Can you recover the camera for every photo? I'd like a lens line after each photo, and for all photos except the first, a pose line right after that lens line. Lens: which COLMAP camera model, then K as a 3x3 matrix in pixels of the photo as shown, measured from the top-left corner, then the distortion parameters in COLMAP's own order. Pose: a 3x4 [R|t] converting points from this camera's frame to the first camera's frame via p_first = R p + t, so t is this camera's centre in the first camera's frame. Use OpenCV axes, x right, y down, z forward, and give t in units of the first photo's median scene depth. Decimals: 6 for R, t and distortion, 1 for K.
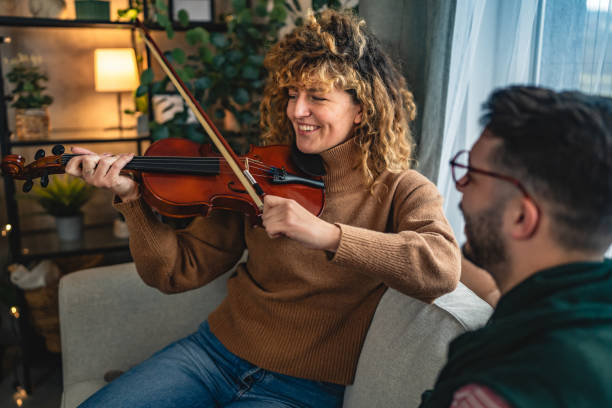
lens RADIAL K [[665.3, 0, 306.0], [0, 665.3, 204.0], [0, 0, 1]] dist [0.100007, 0.019984]
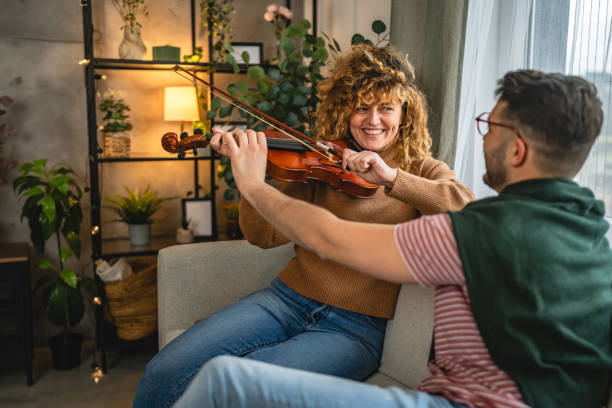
lens RADIAL K [[665.3, 0, 306.0], [0, 665.3, 204.0], [0, 0, 1]] dist [0.100007, 0.019984]
pose [[0.999999, -0.000216, 0.001603, -0.064956], [0.000360, 0.995902, -0.090435, 0.100461], [-0.001577, 0.090436, 0.995901, -0.206418]]
